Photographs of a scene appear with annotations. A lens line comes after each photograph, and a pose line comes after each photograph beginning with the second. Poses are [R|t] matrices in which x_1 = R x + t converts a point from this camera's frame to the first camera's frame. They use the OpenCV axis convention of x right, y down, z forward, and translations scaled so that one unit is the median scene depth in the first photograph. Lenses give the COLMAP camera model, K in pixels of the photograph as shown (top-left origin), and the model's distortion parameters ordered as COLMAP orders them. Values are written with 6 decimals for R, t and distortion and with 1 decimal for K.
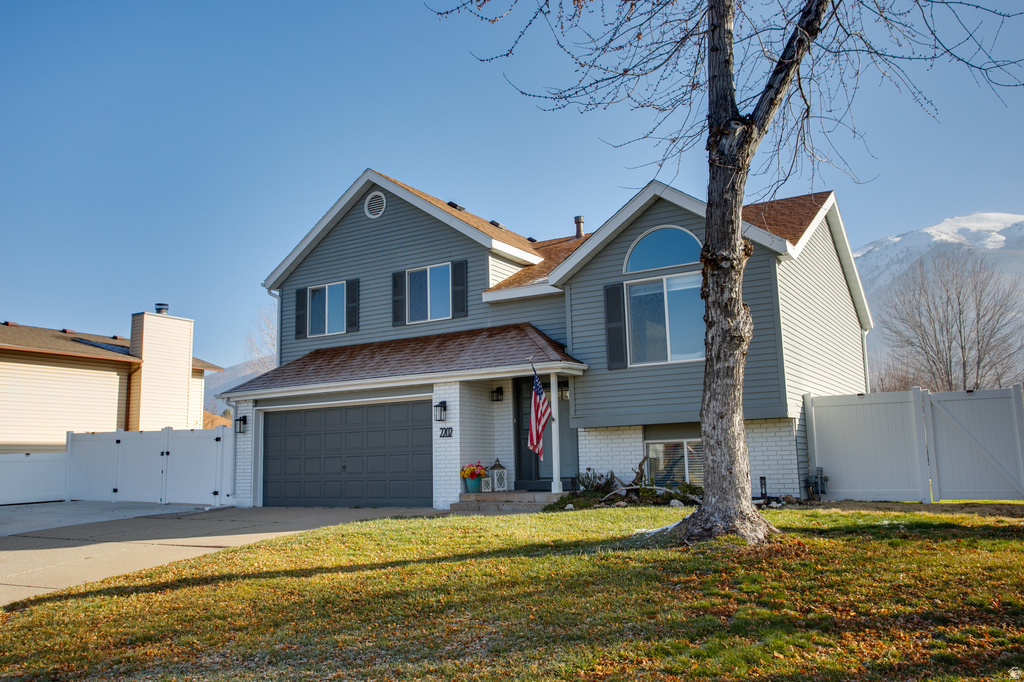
lens RADIAL K [[828.2, 0, 509.8], [0, 828.2, 338.9], [0, 0, 1]] dist [0.011688, 0.003888]
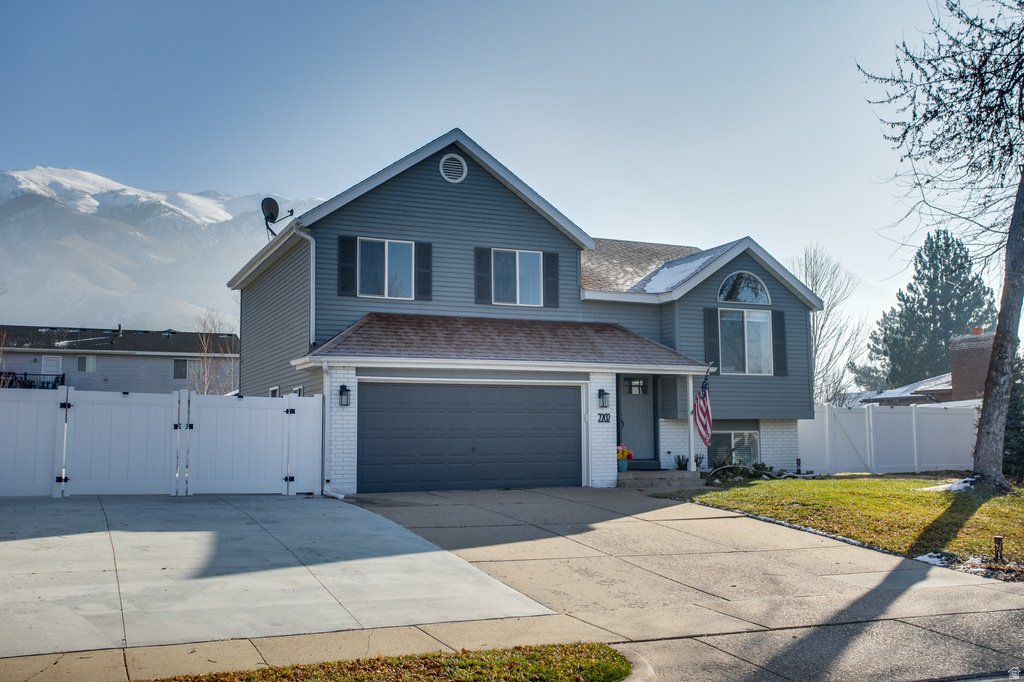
lens RADIAL K [[985.6, 0, 509.9], [0, 985.6, 341.4], [0, 0, 1]] dist [0.012018, 0.000000]
pose [[0.572957, 0.100514, 0.813399, -1.038962], [-0.131579, 0.990859, -0.029759, 0.057259], [-0.808955, -0.089976, 0.580945, 0.298071]]
